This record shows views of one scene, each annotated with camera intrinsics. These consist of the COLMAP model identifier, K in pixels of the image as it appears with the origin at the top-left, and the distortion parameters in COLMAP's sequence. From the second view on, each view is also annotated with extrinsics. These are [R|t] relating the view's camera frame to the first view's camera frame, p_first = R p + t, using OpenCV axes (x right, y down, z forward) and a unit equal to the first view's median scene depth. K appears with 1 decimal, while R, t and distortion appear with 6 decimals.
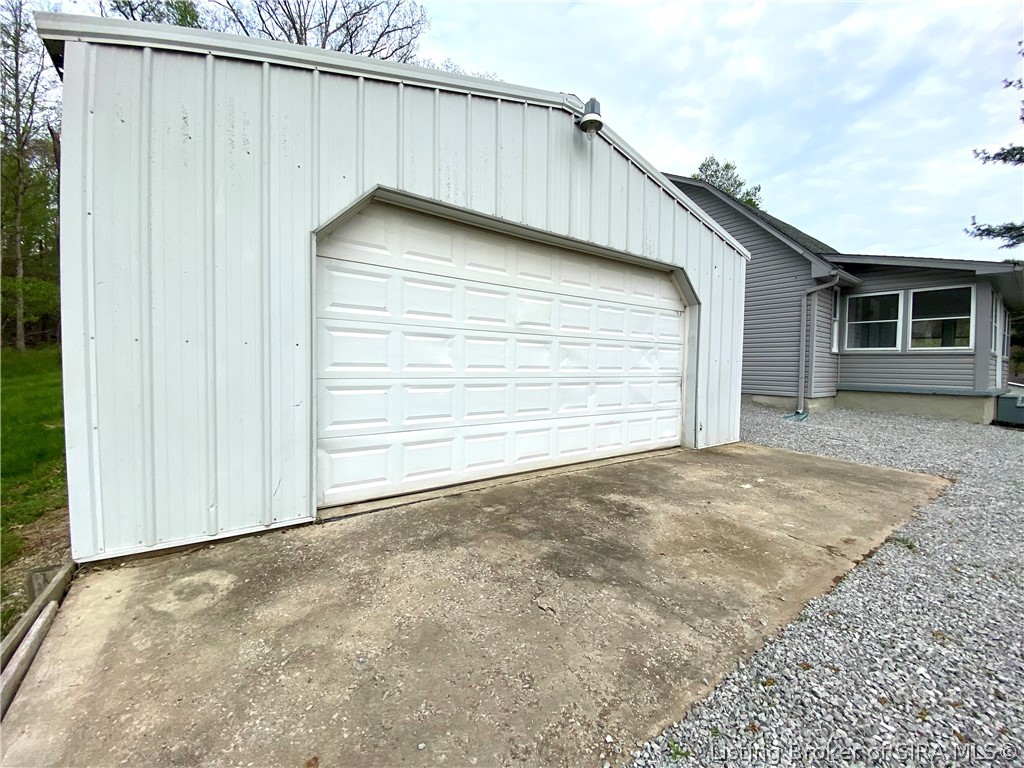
lens RADIAL K [[416.4, 0, 512.0], [0, 416.4, 384.0], [0, 0, 1]] dist [0.014712, -0.017444]
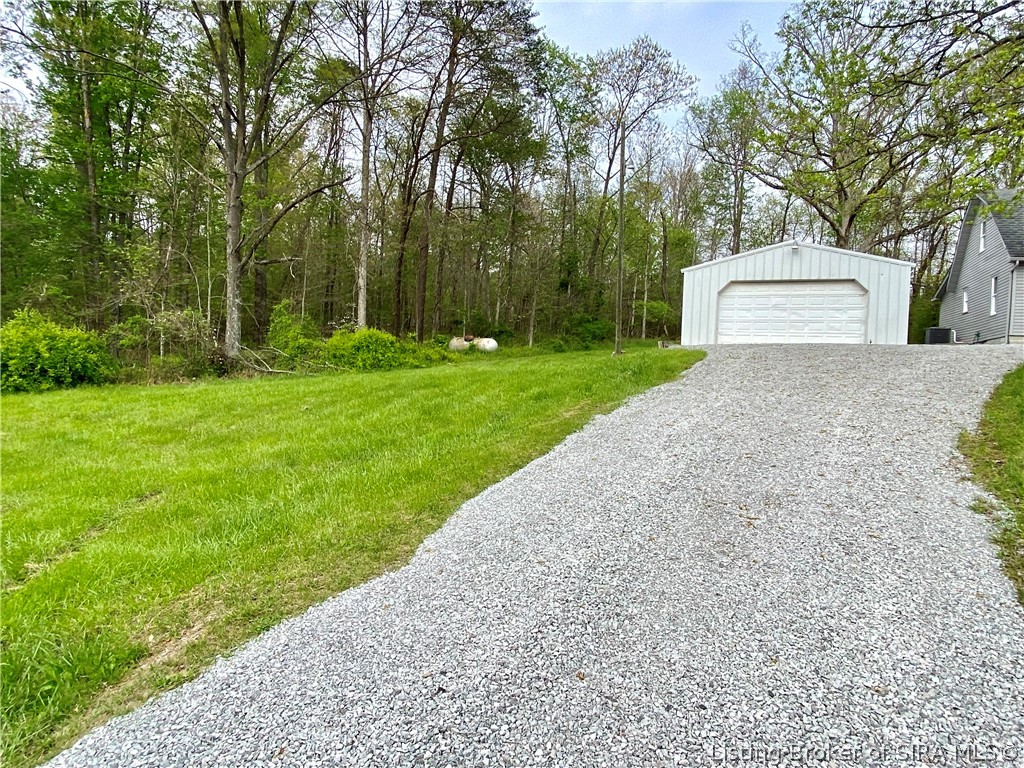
lens RADIAL K [[614.9, 0, 512.0], [0, 614.9, 384.0], [0, 0, 1]] dist [0.044060, -0.045086]
pose [[0.507596, 0.030032, -0.861072, 1.817869], [-0.074437, 0.997184, -0.009101, 0.390469], [0.858374, 0.068715, 0.508402, -1.885424]]
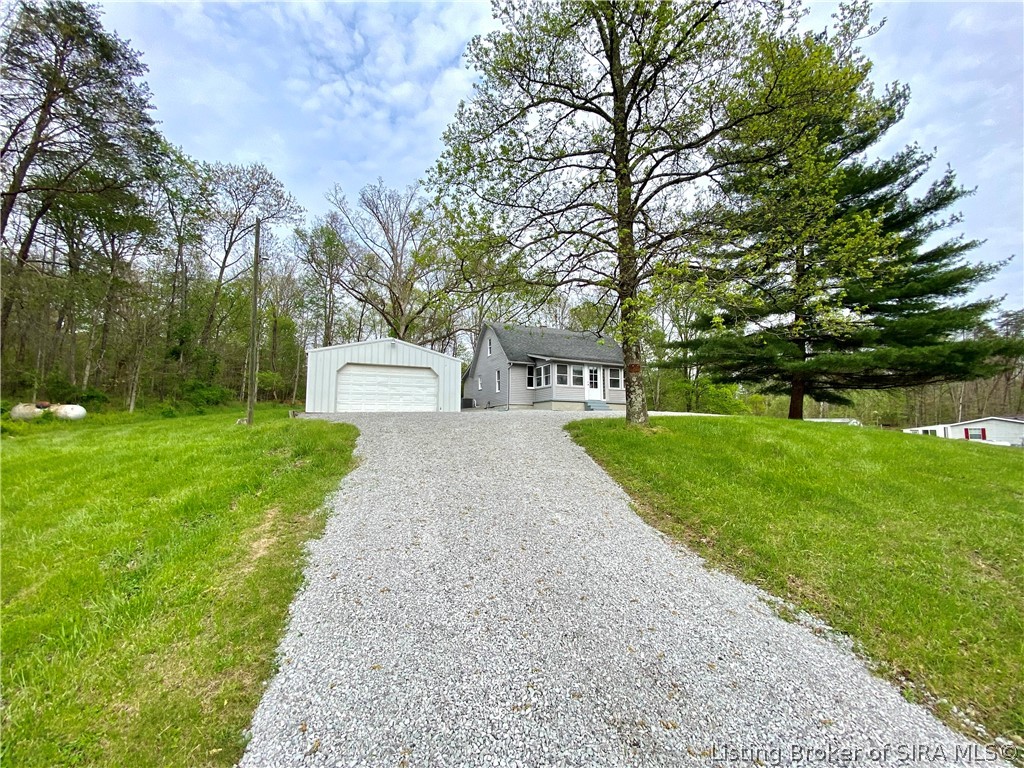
lens RADIAL K [[414.7, 0, 513.1], [0, 414.7, 381.7], [0, 0, 1]] dist [0.015546, -0.018319]
pose [[0.968984, -0.037849, -0.244209, 1.433113], [0.000417, 0.988451, -0.151540, 0.307817], [0.247124, 0.146738, 0.957809, -1.727384]]
